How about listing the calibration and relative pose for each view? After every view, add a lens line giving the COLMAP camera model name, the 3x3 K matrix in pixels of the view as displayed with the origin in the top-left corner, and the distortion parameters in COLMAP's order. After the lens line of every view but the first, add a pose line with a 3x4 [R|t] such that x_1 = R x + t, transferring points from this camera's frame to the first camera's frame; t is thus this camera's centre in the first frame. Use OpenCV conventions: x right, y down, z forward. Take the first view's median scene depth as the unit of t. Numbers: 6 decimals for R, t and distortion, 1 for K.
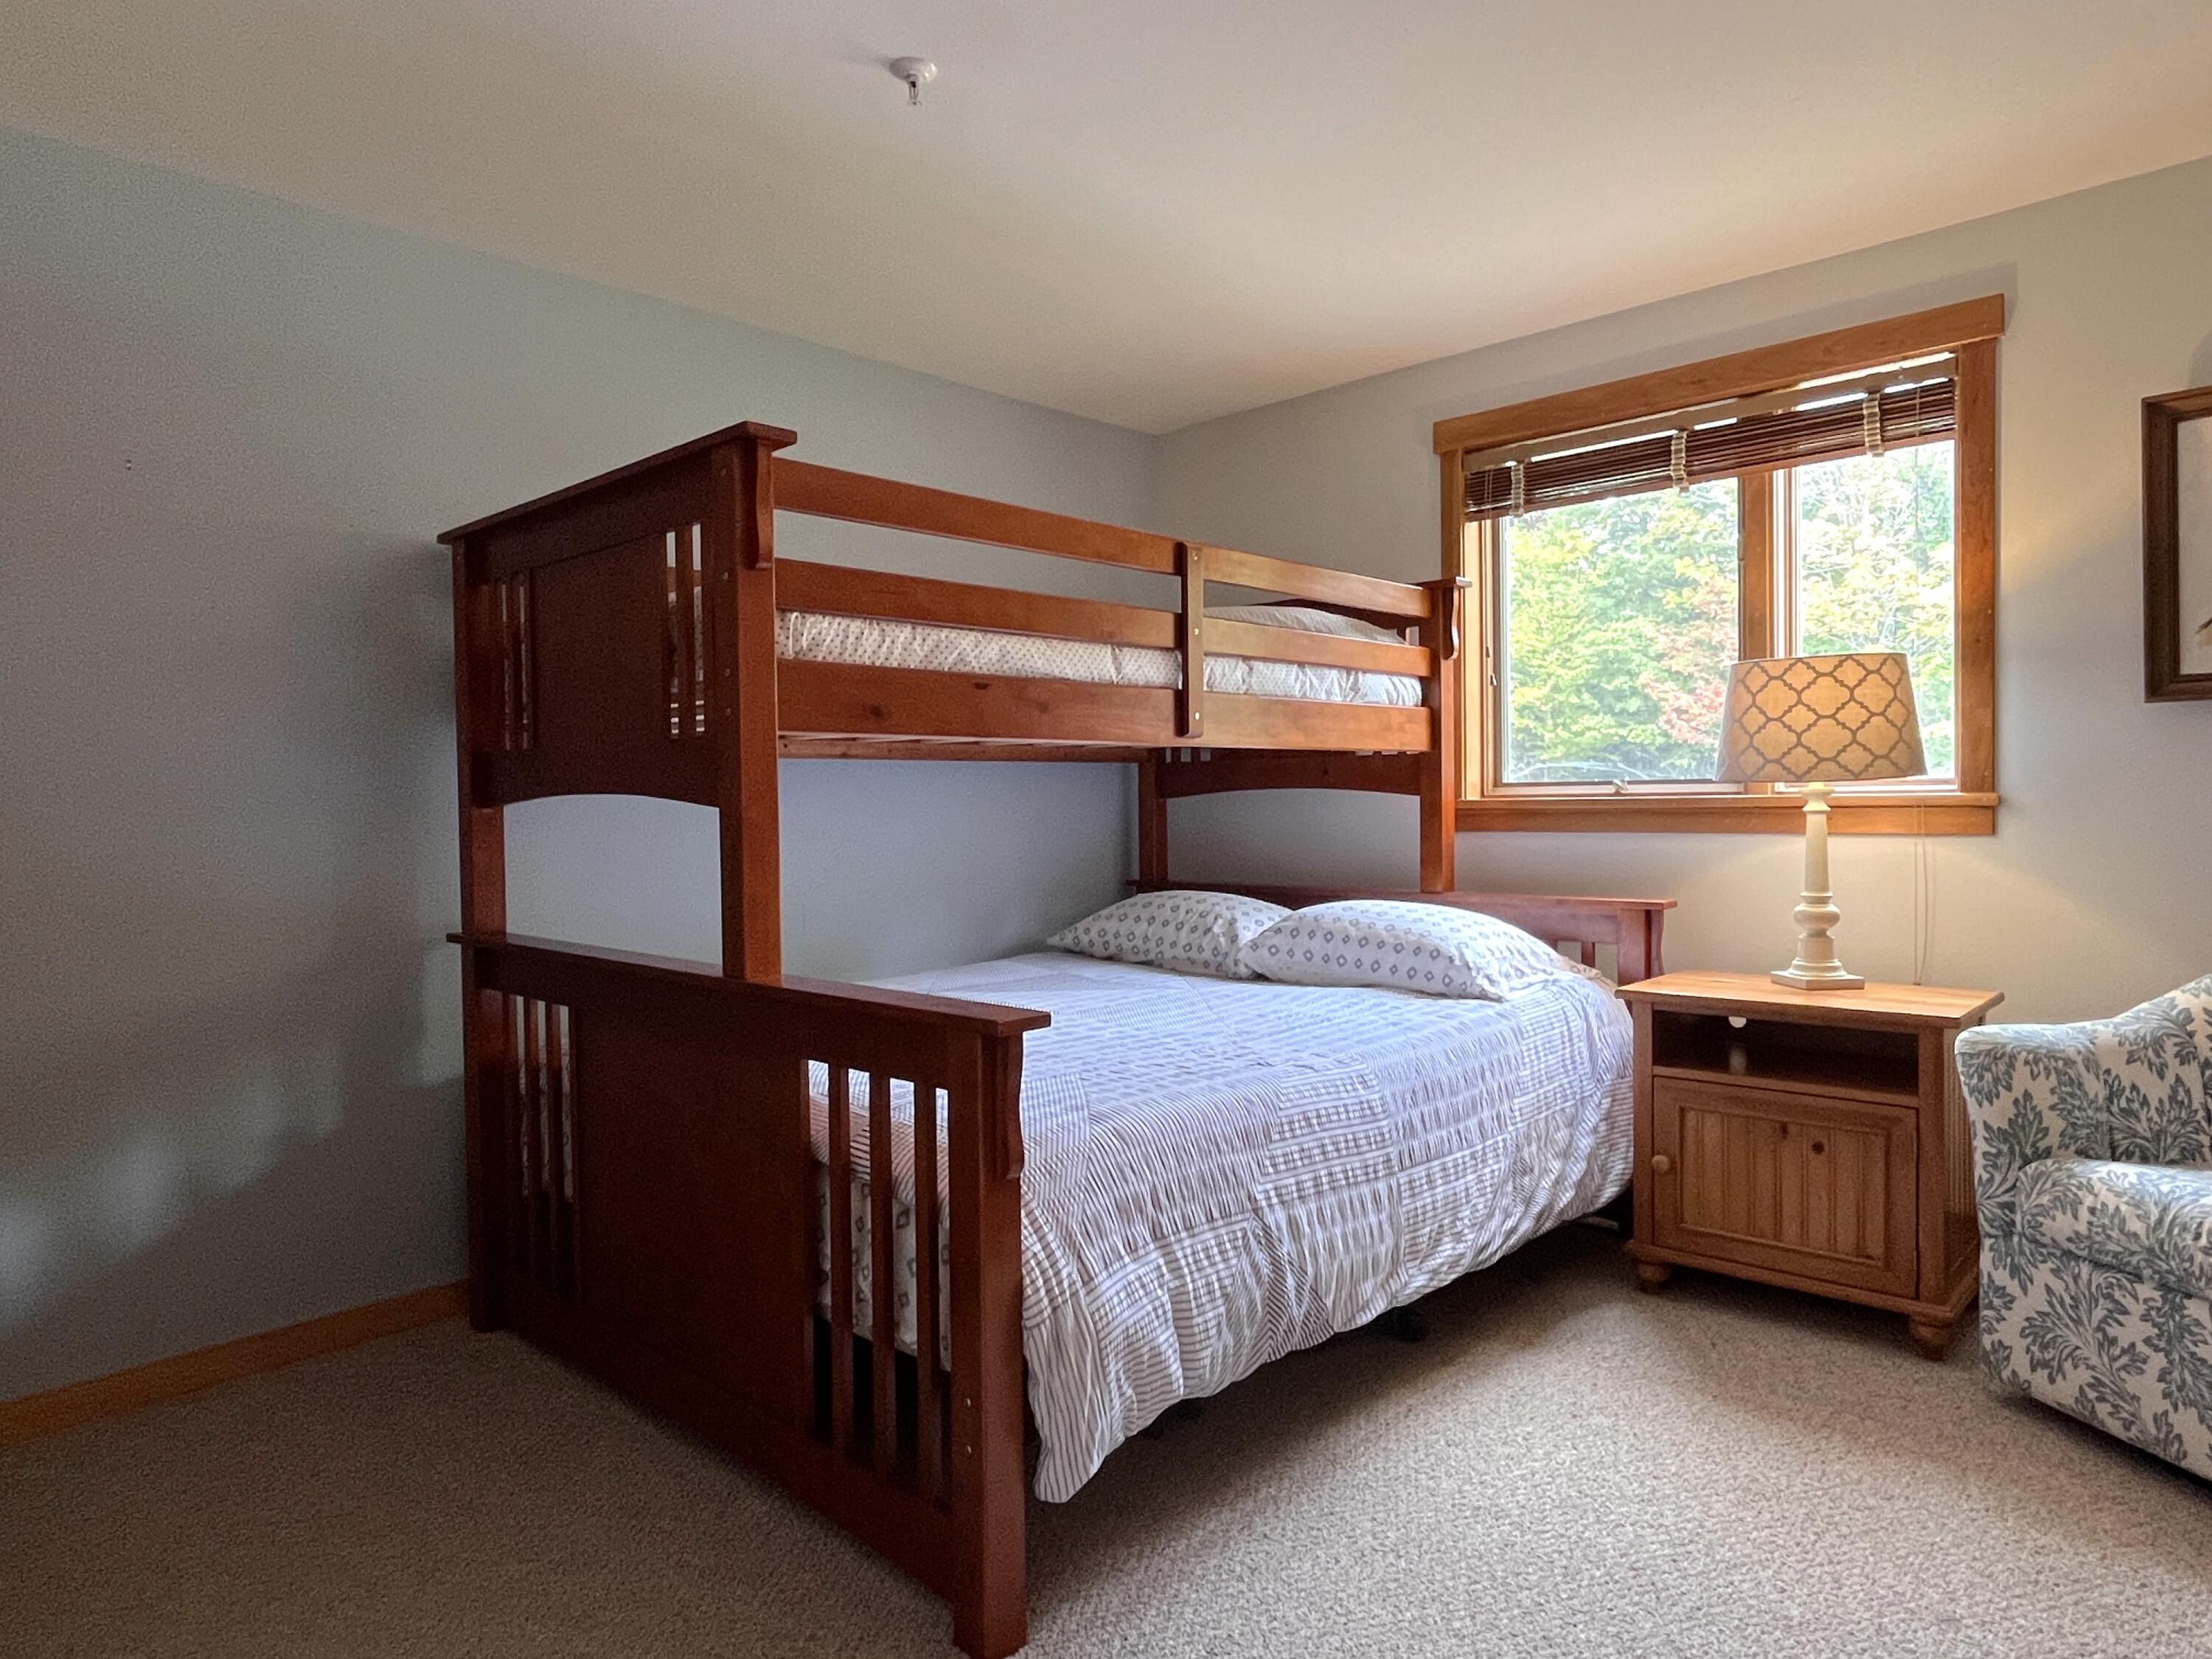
lens RADIAL K [[1292.4, 0, 1106.0], [0, 1292.4, 829.5], [0, 0, 1]] dist [-0.002783, 0.000318]
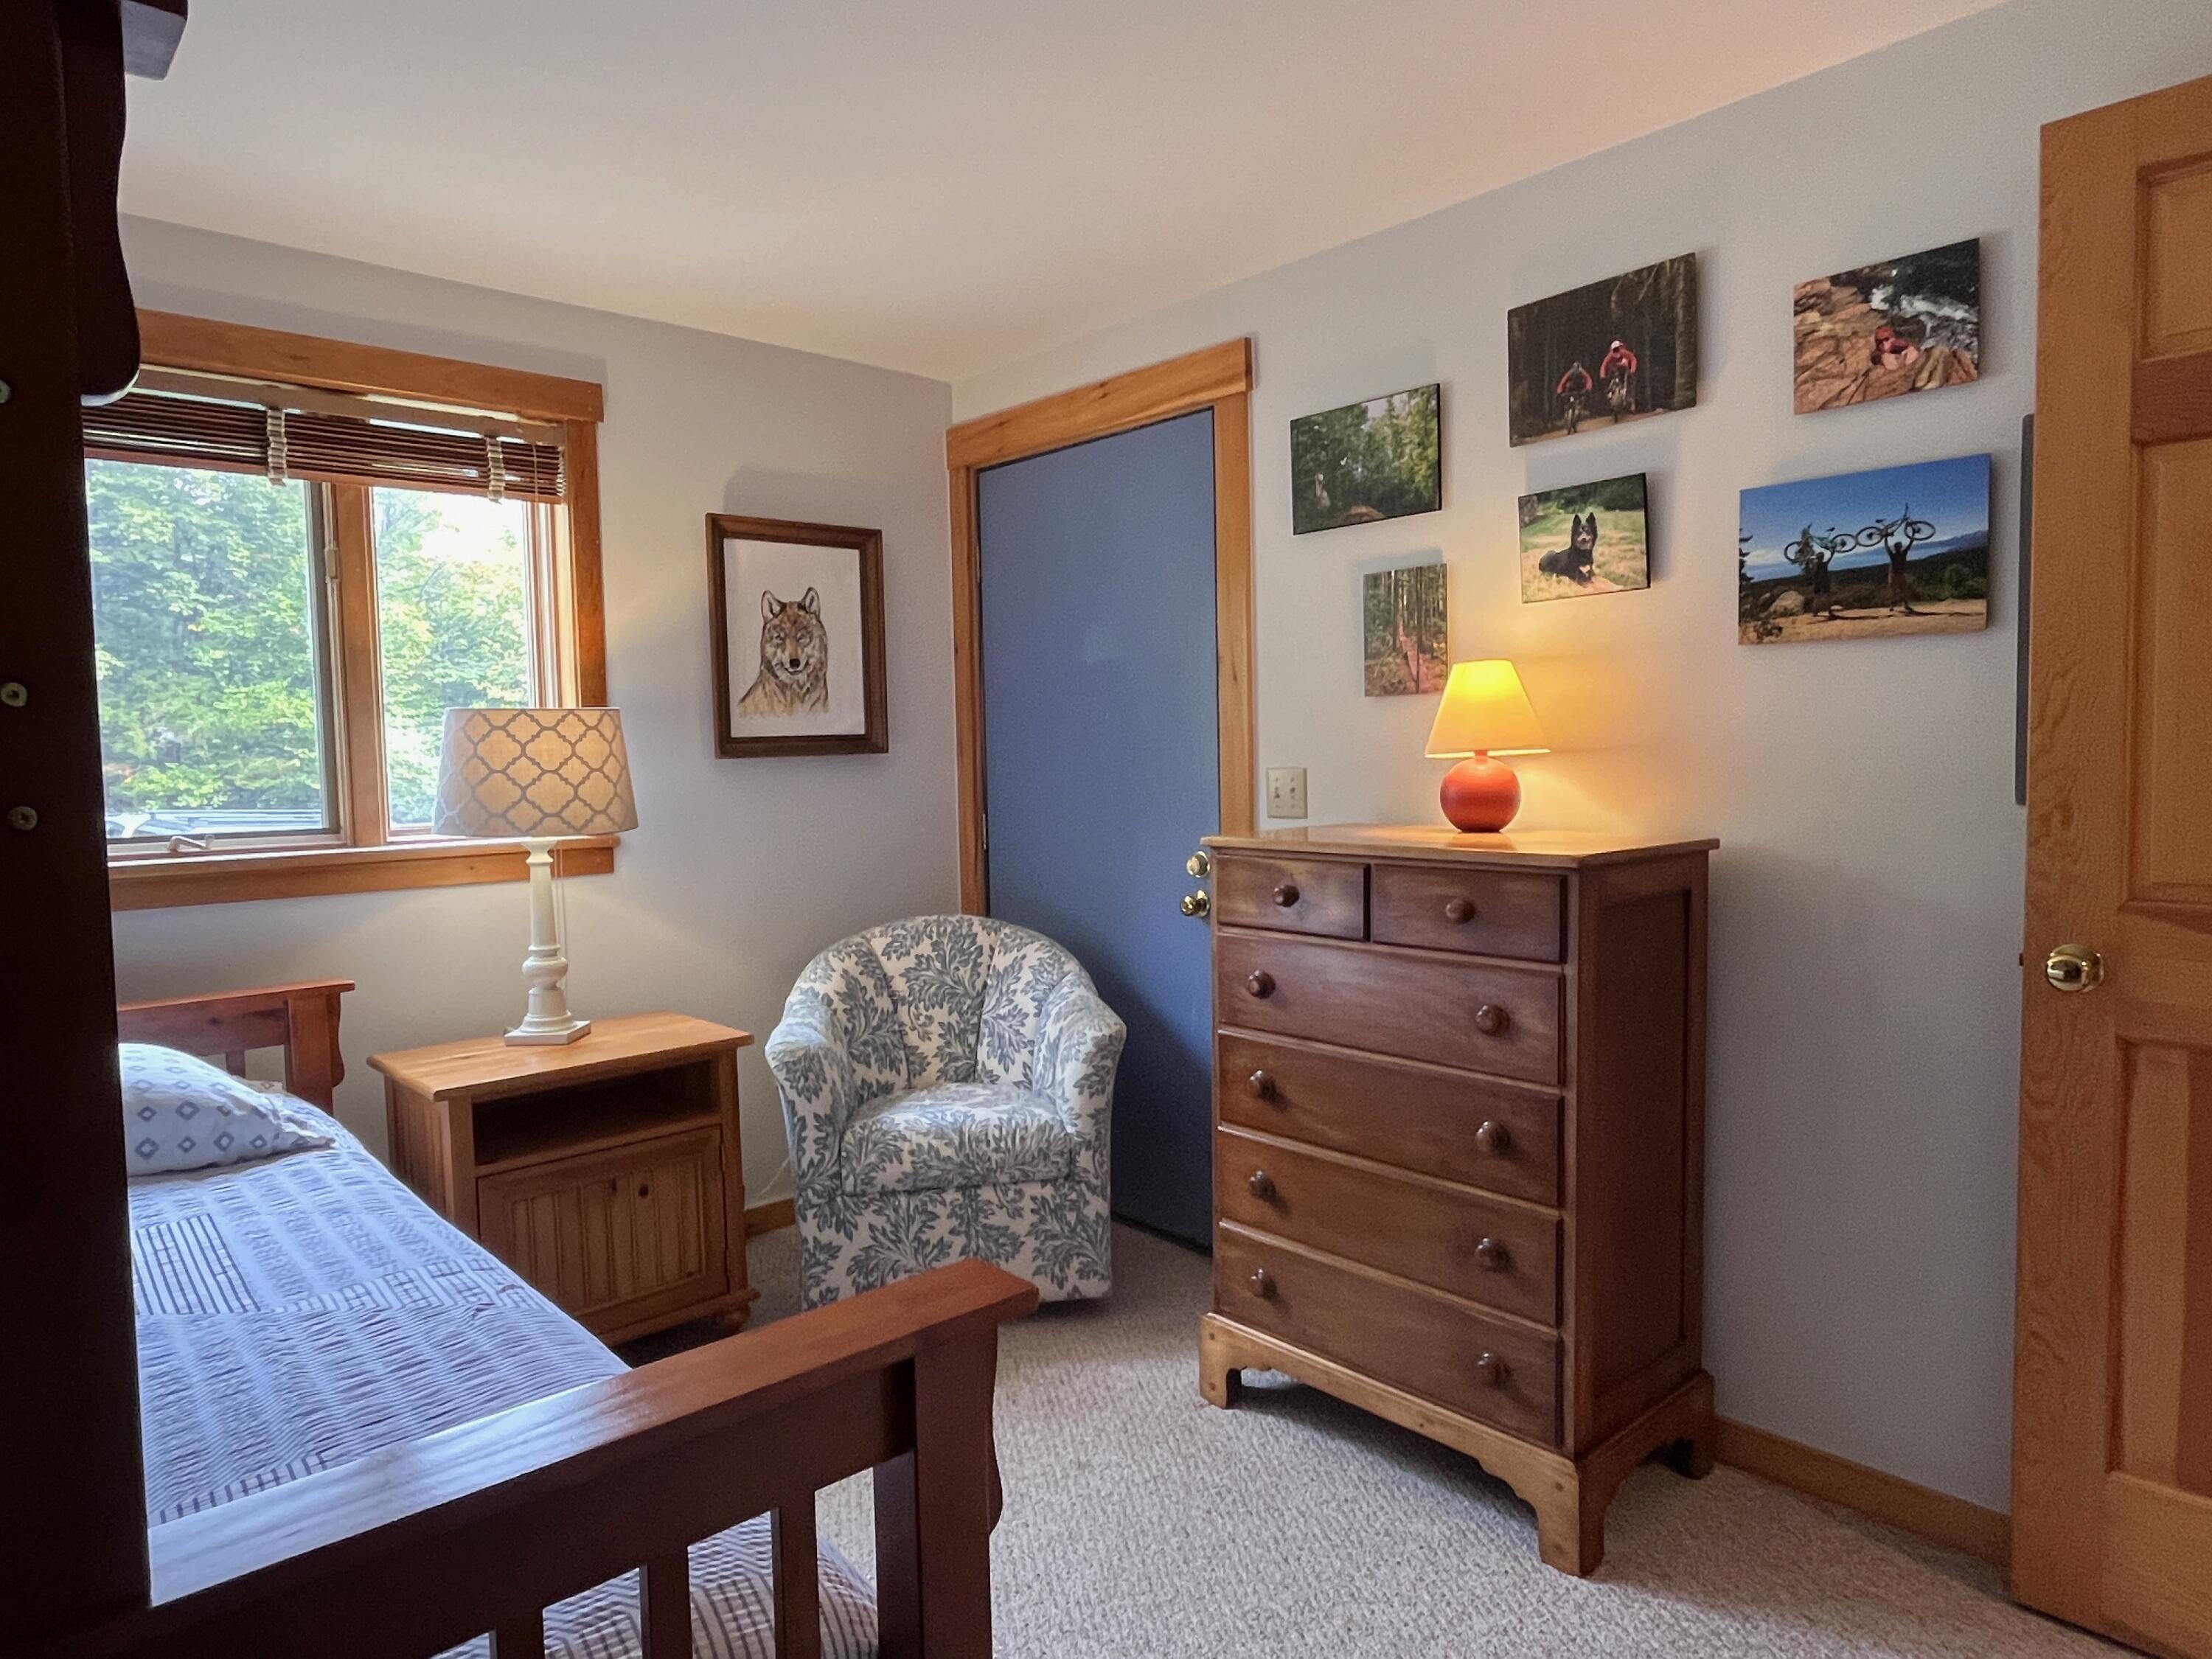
lens RADIAL K [[1292.4, 0, 1106.0], [0, 1292.4, 829.5], [0, 0, 1]] dist [-0.002783, 0.000318]
pose [[0.111130, -0.043312, 0.992862, -0.461864], [0.046737, 0.998172, 0.038313, -0.069878], [-0.992706, 0.042146, 0.112951, 0.564705]]
